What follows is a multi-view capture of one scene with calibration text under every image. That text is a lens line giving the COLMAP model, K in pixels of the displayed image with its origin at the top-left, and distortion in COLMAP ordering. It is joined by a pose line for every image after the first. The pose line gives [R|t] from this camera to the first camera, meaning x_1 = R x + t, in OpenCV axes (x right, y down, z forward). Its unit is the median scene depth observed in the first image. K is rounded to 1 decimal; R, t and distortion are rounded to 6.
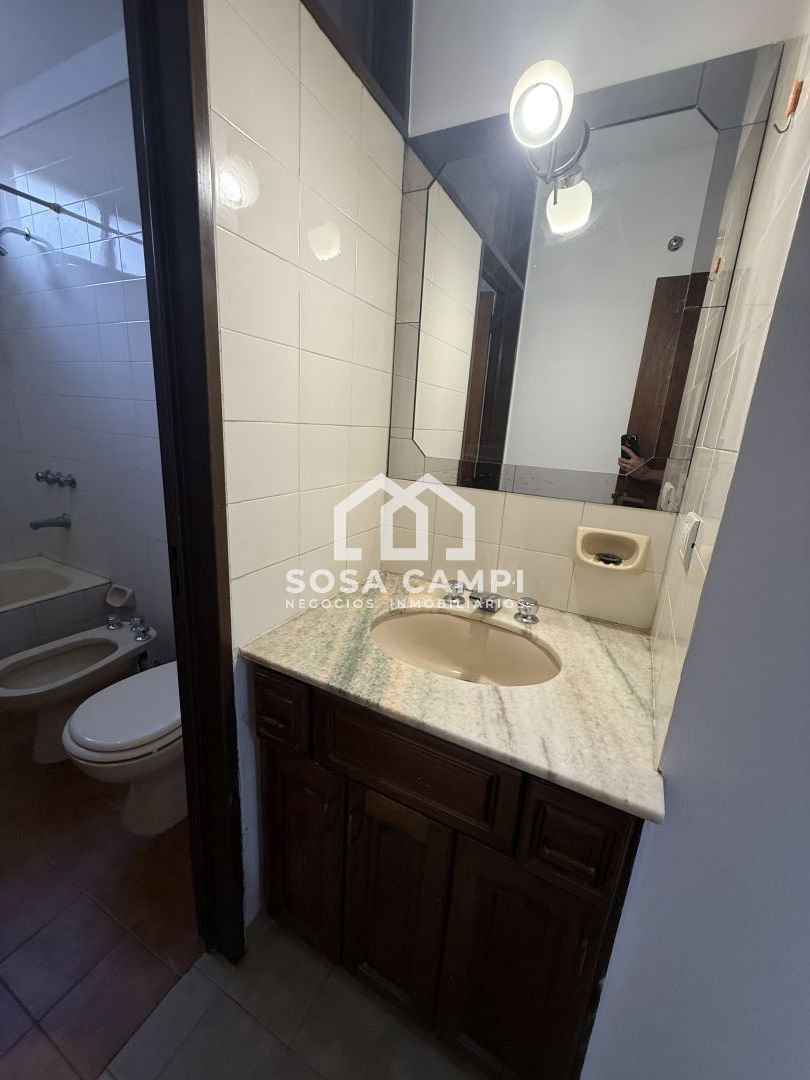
lens RADIAL K [[429.5, 0, 412.0], [0, 429.5, 536.7], [0, 0, 1]] dist [-0.002159, 0.000036]
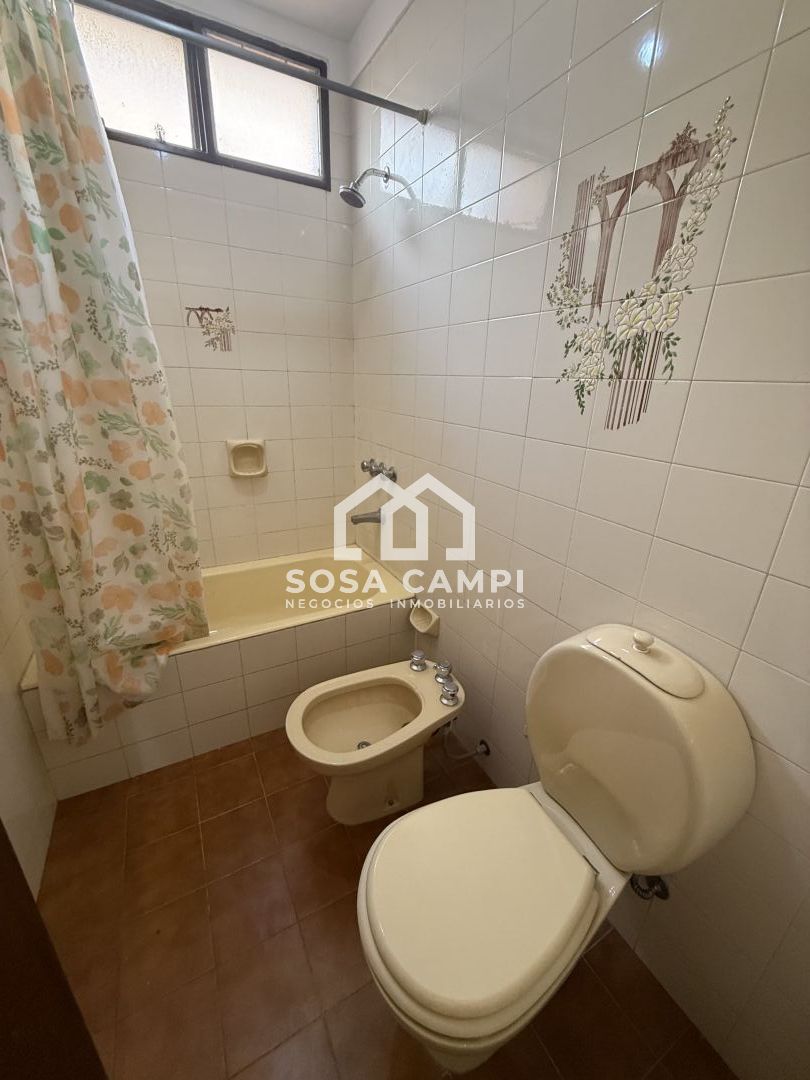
lens RADIAL K [[429.5, 0, 401.5], [0, 429.5, 541.7], [0, 0, 1]] dist [-0.002159, 0.000036]
pose [[0.819164, 0.161646, -0.550309, -0.308364], [-0.119578, 0.986513, 0.111777, -0.105663], [0.560955, -0.025759, 0.827445, 0.316860]]
